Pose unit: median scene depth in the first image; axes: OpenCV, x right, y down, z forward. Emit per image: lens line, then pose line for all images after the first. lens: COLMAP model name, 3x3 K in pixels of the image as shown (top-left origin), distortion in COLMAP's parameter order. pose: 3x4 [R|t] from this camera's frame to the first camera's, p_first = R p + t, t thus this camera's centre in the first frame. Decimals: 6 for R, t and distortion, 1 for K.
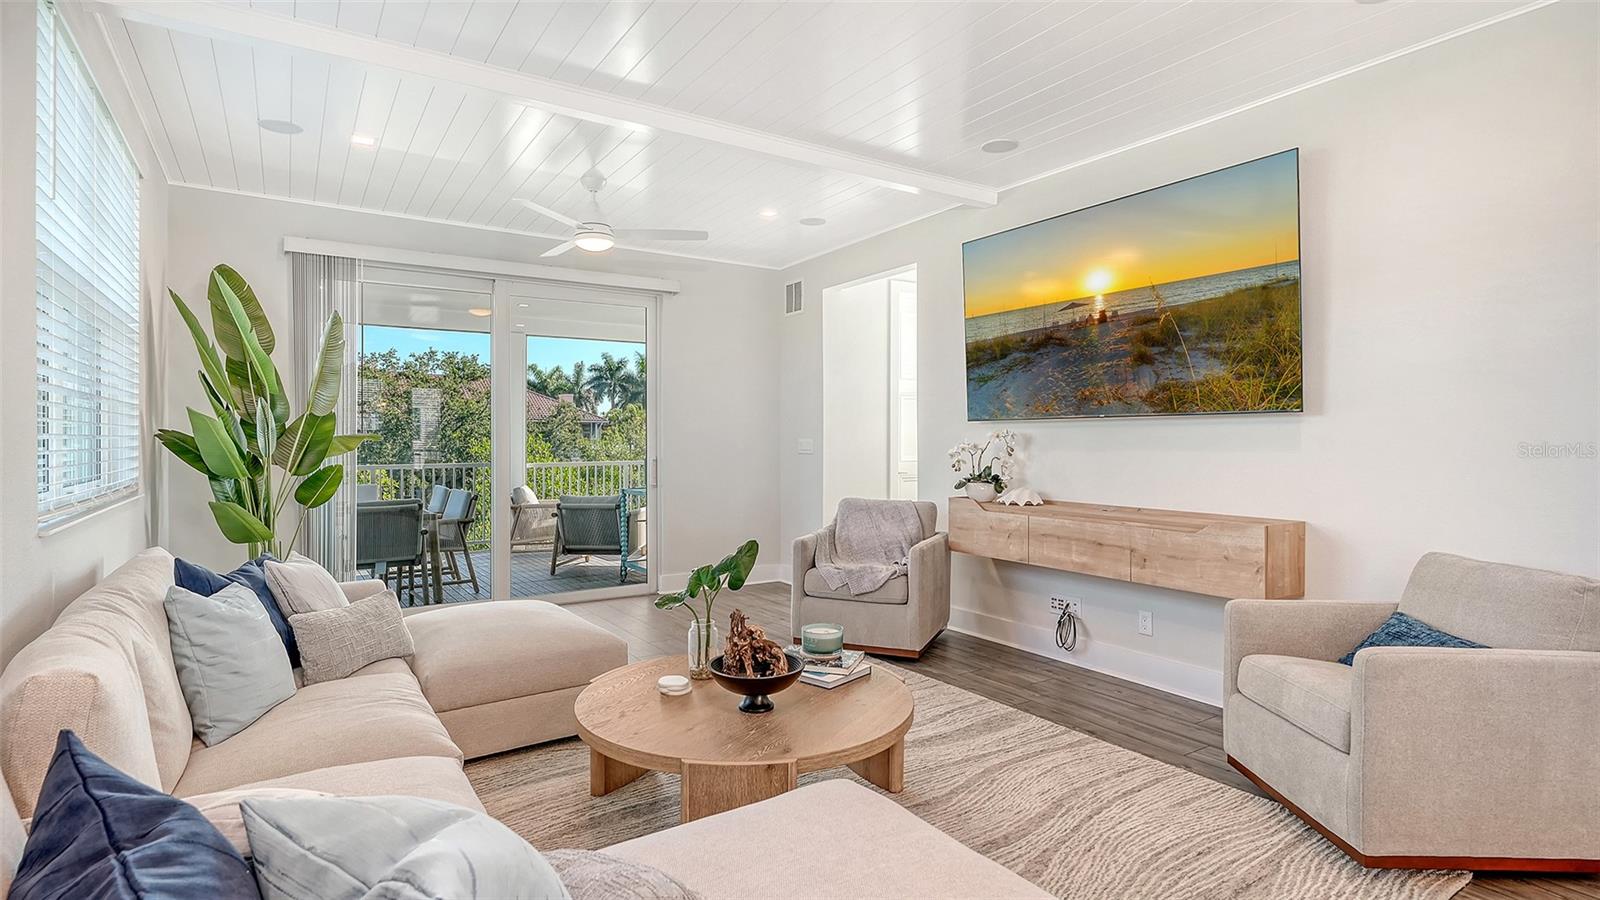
lens RADIAL K [[799.9, 0, 798.5], [0, 799.9, 444.5], [0, 0, 1]] dist [0.014336, 0.000280]
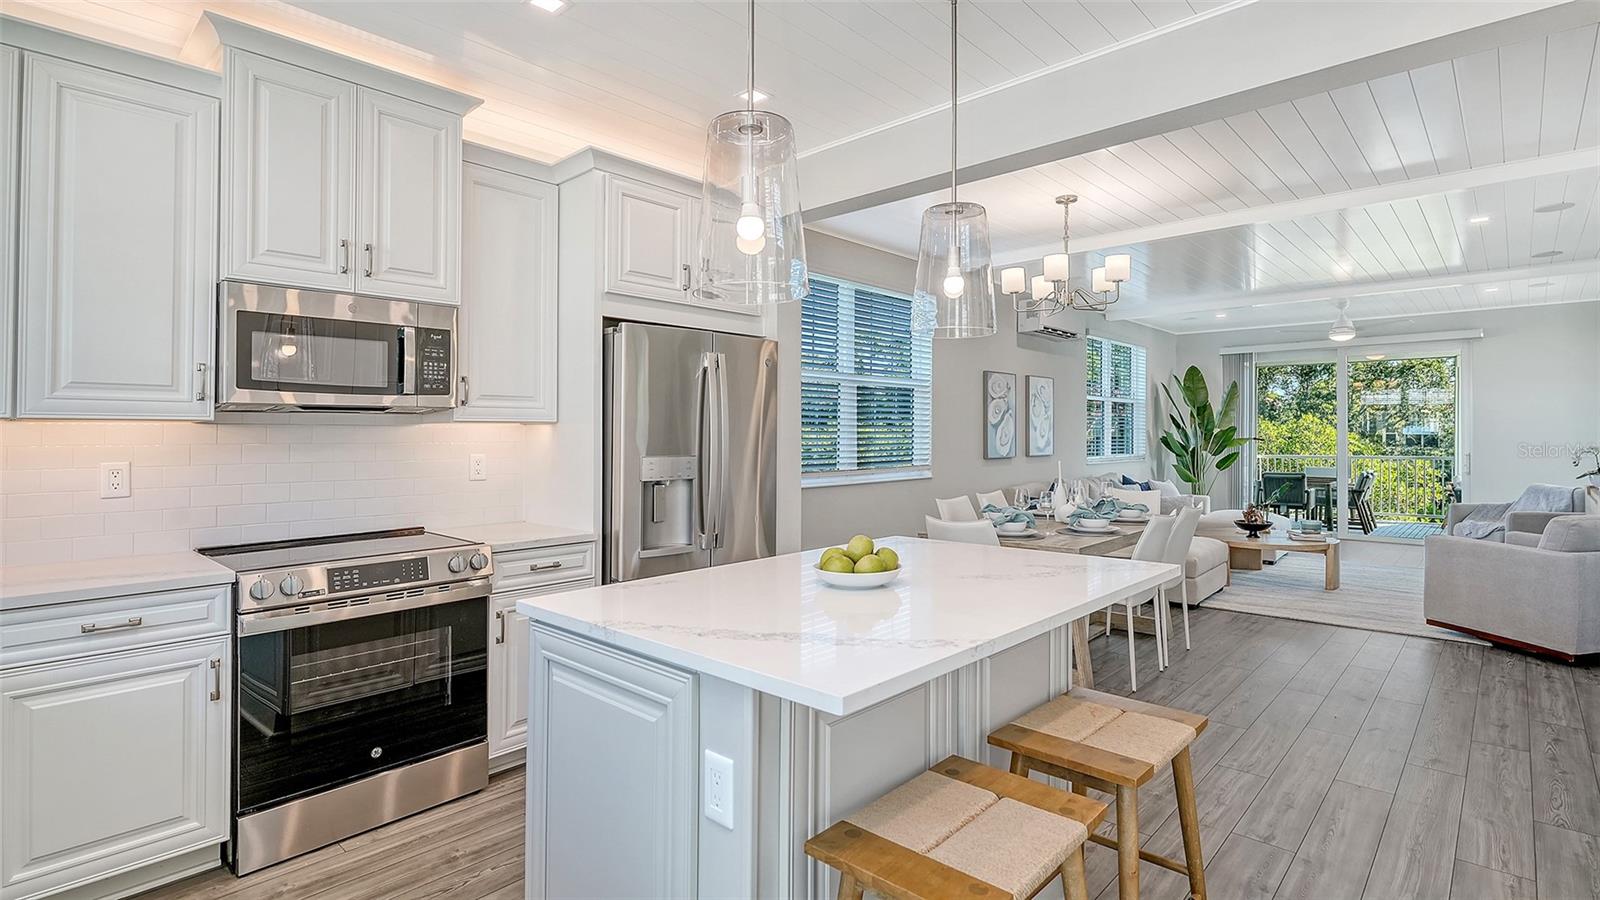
lens RADIAL K [[768.1, 0, 788.6], [0, 768.1, 431.1], [0, 0, 1]] dist [-0.014717, 0.000020]
pose [[0.233261, -0.003624, -0.972407, 1.202935], [-0.005606, 0.999971, -0.005071, -0.014675], [0.972398, 0.006634, 0.233234, -0.687231]]
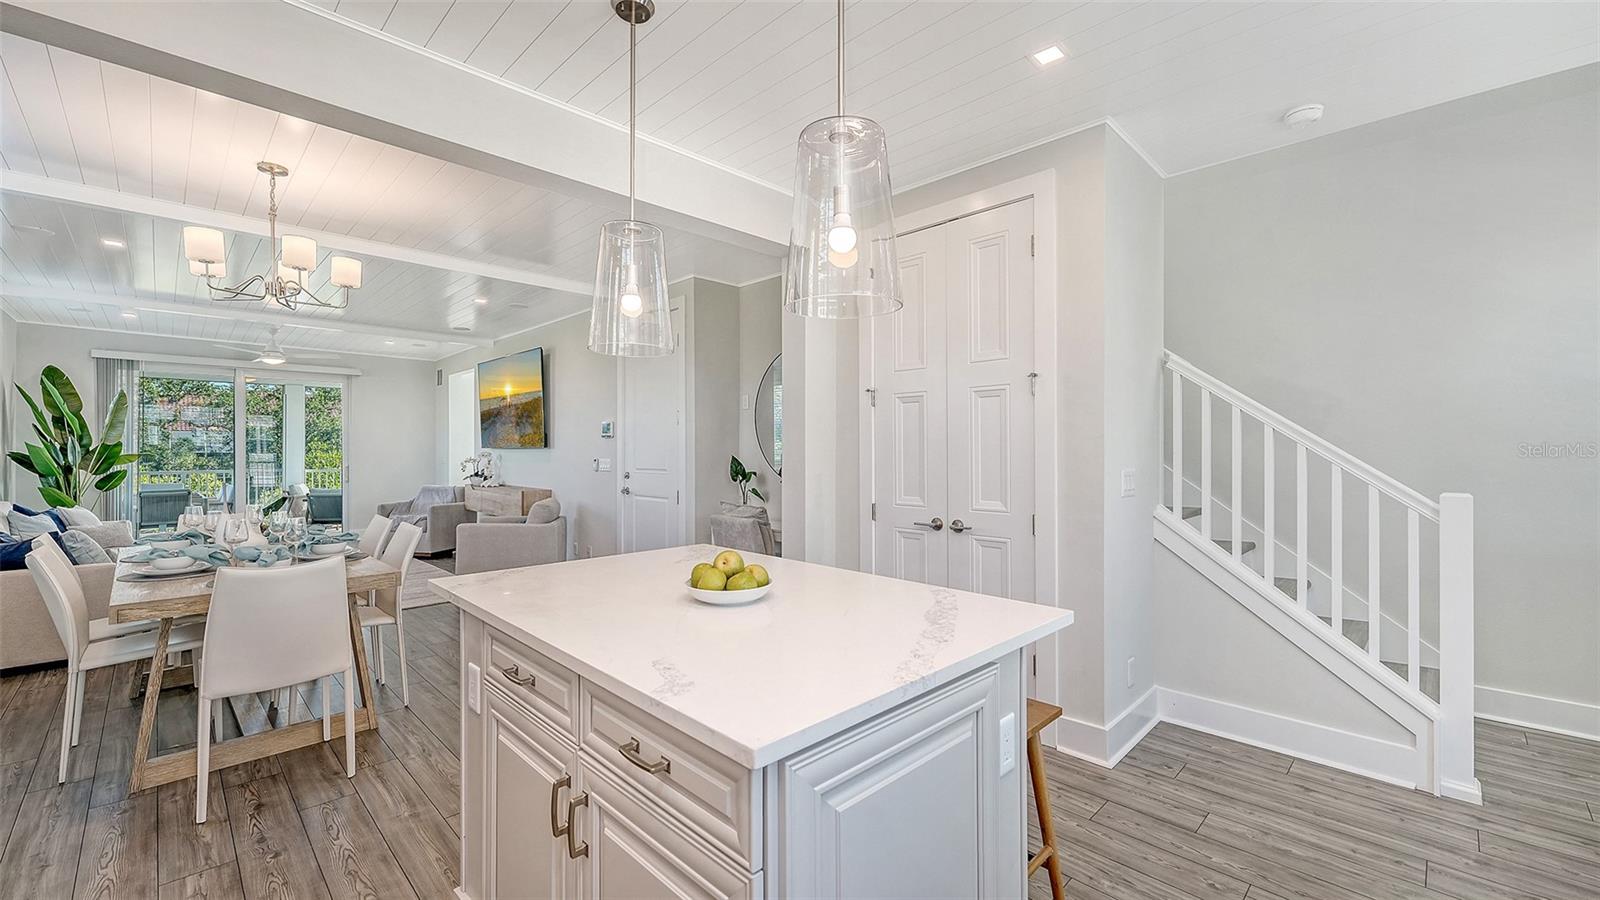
lens RADIAL K [[650.8, 0, 803.1], [0, 650.8, 452.0], [0, 0, 1]] dist [0.002234, 0.000187]
pose [[0.978871, 0.002766, 0.204462, 0.745473], [-0.001551, 0.999980, -0.006101, -0.010826], [-0.204475, 0.005655, 0.978855, -0.916689]]
